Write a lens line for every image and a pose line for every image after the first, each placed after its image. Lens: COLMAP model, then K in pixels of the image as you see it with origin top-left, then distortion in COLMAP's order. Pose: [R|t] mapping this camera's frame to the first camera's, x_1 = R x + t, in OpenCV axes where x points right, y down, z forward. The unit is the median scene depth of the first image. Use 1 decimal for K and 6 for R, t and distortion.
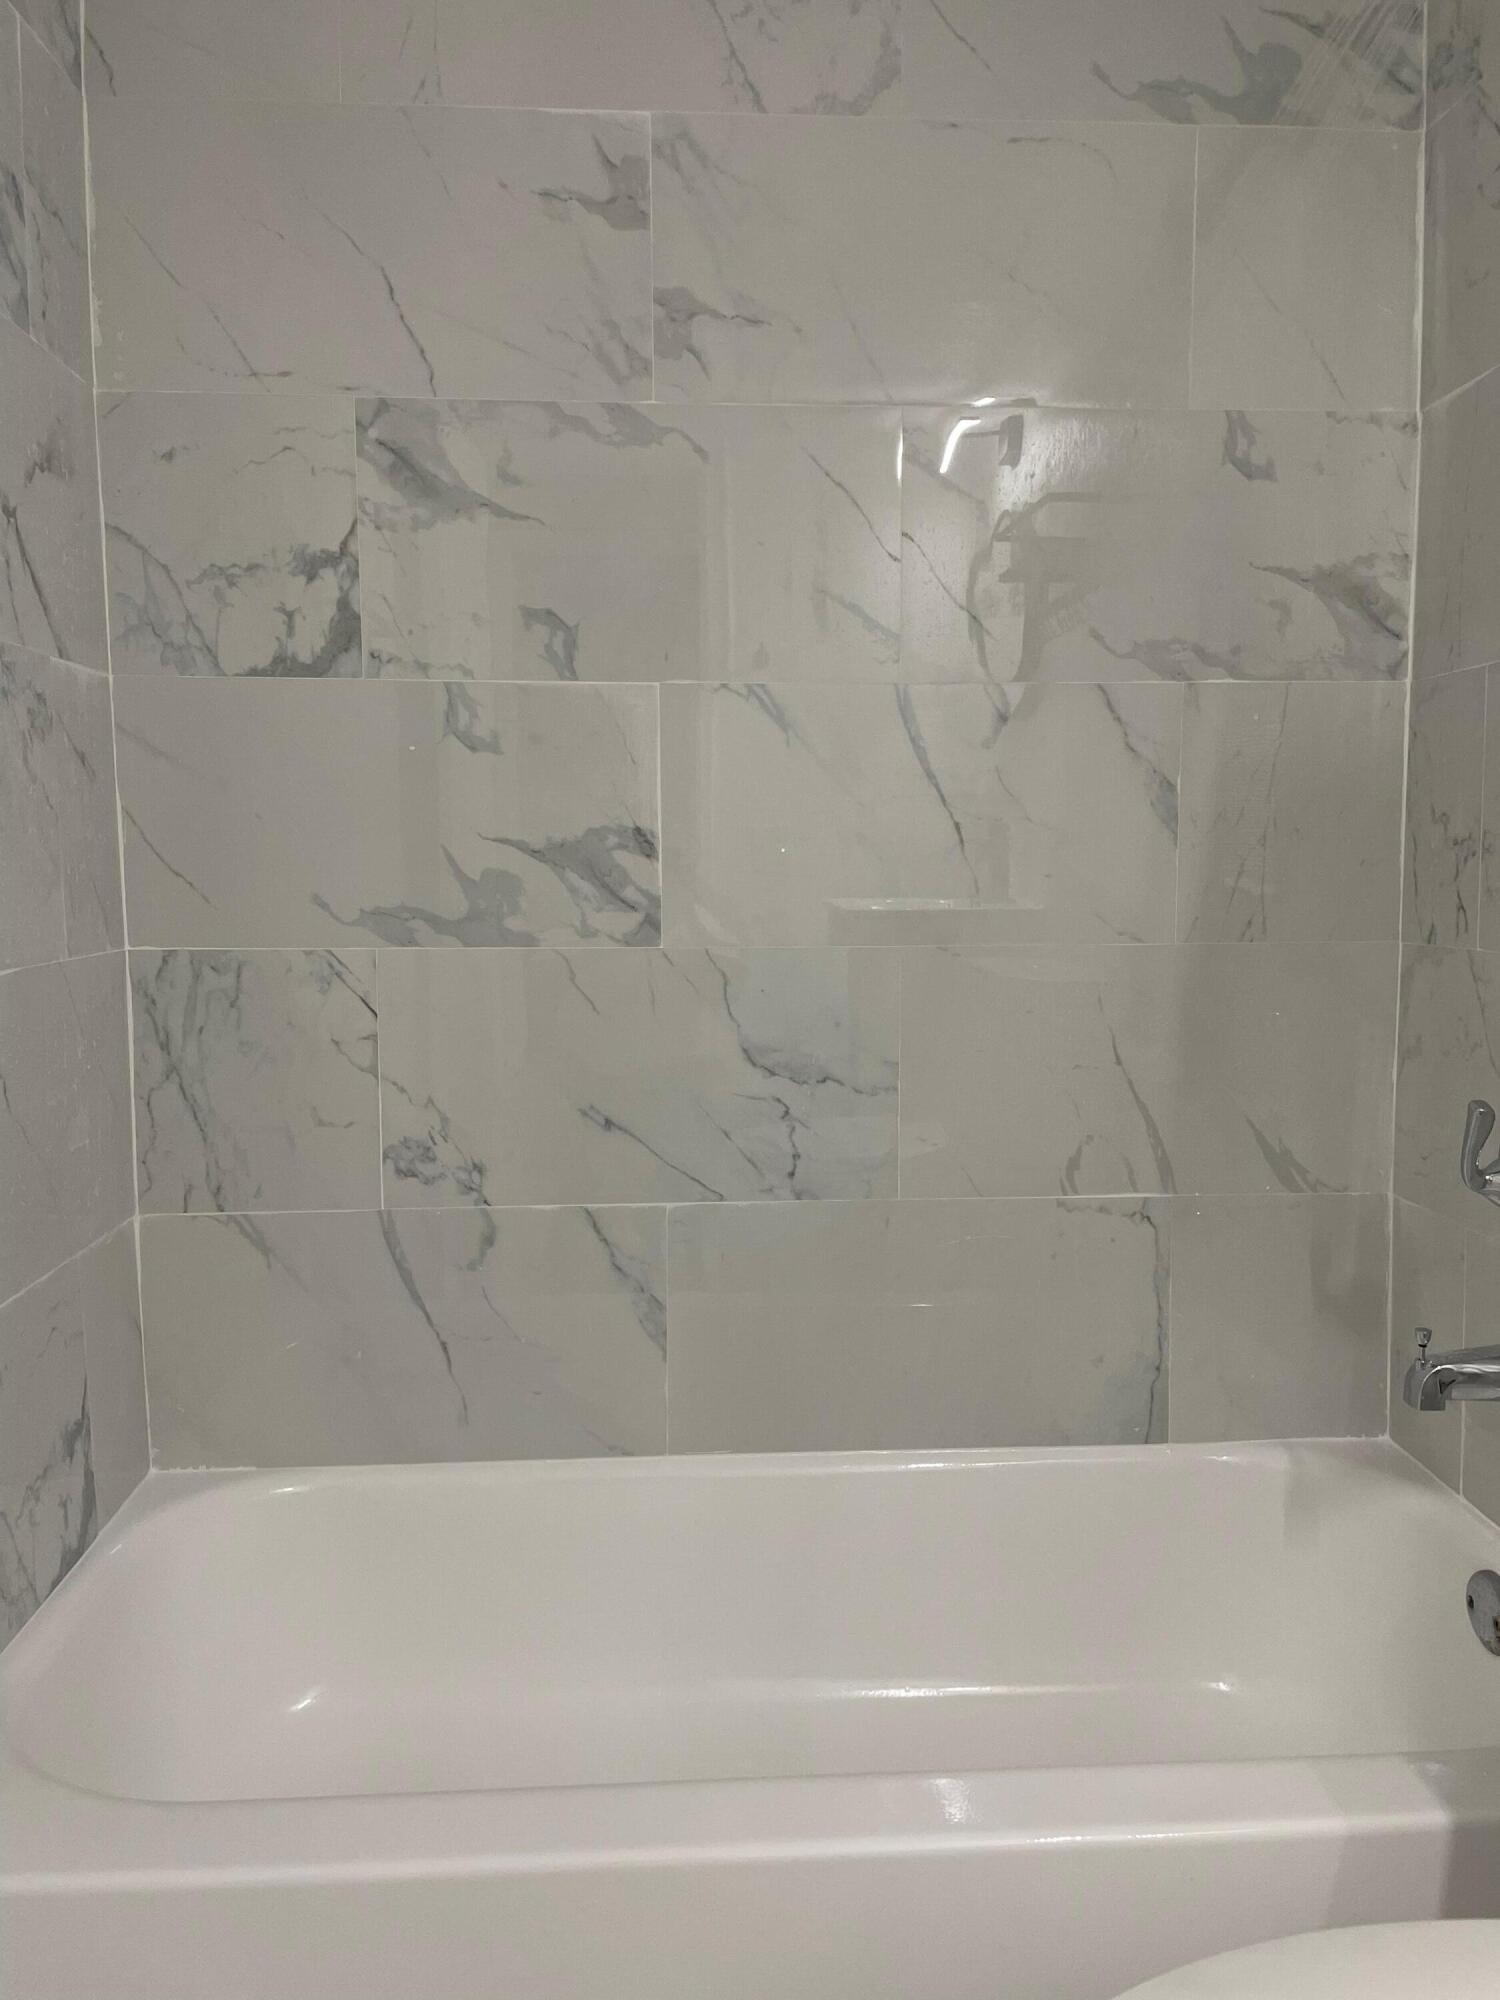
lens RADIAL K [[1510.6, 0, 760.1], [0, 1510.6, 993.3], [0, 0, 1]] dist [0.089096, -0.117426]
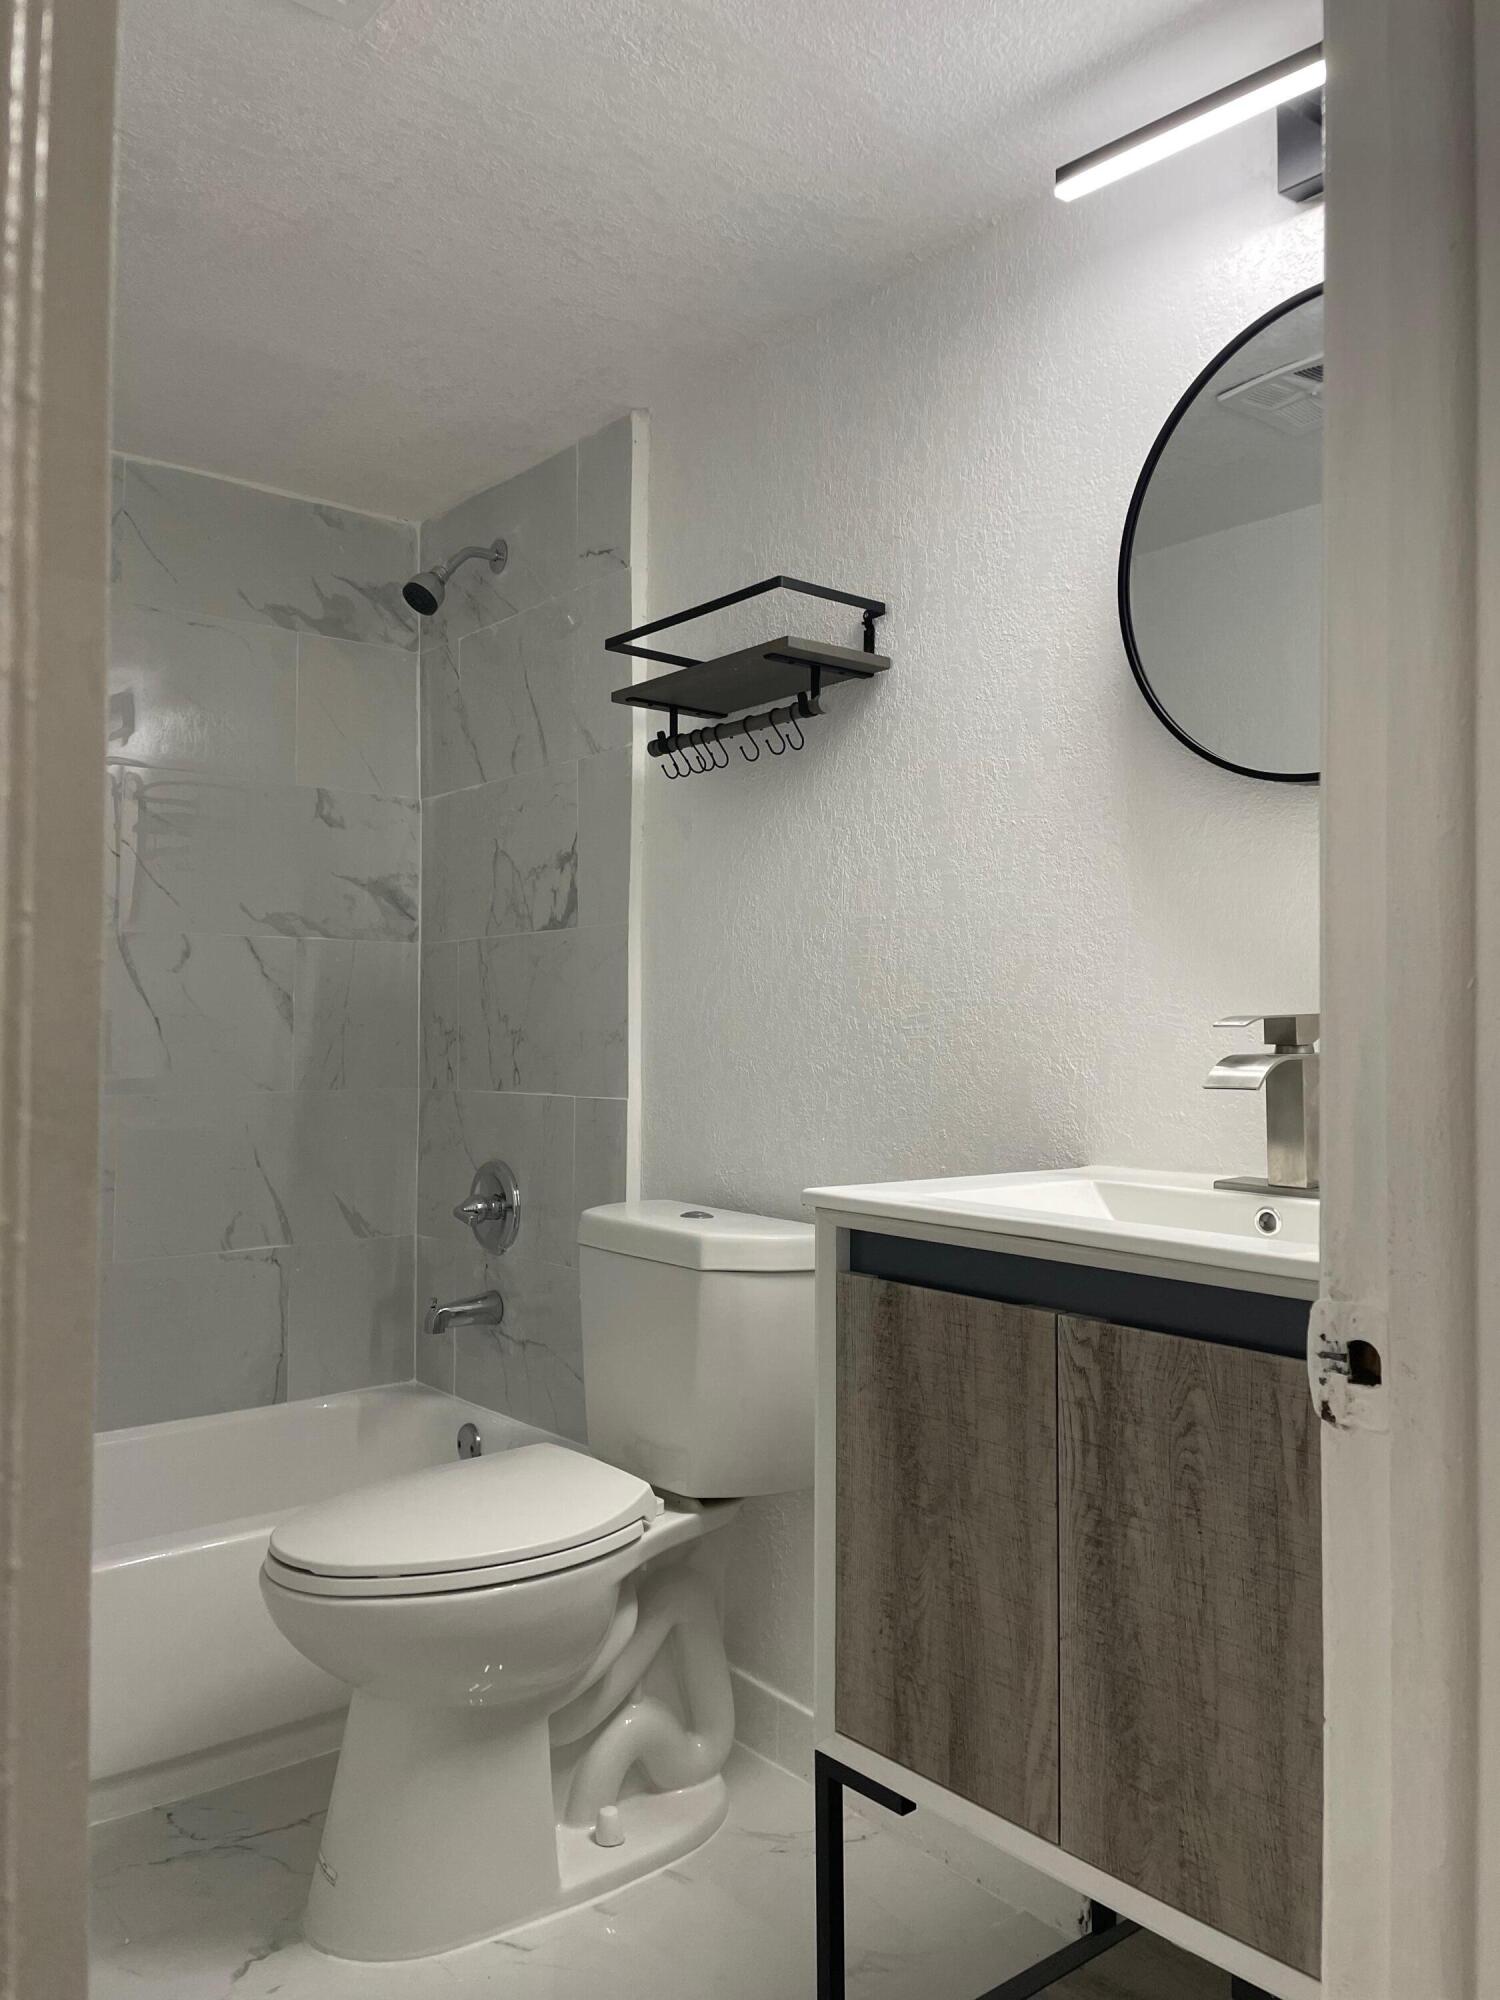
lens RADIAL K [[1510.6, 0, 760.1], [0, 1510.6, 993.3], [0, 0, 1]] dist [0.089096, -0.117426]
pose [[0.813554, 0.018574, 0.581192, -0.290904], [0.042219, 0.994965, -0.090896, 0.034927], [-0.579954, 0.098486, 0.808674, -0.679703]]
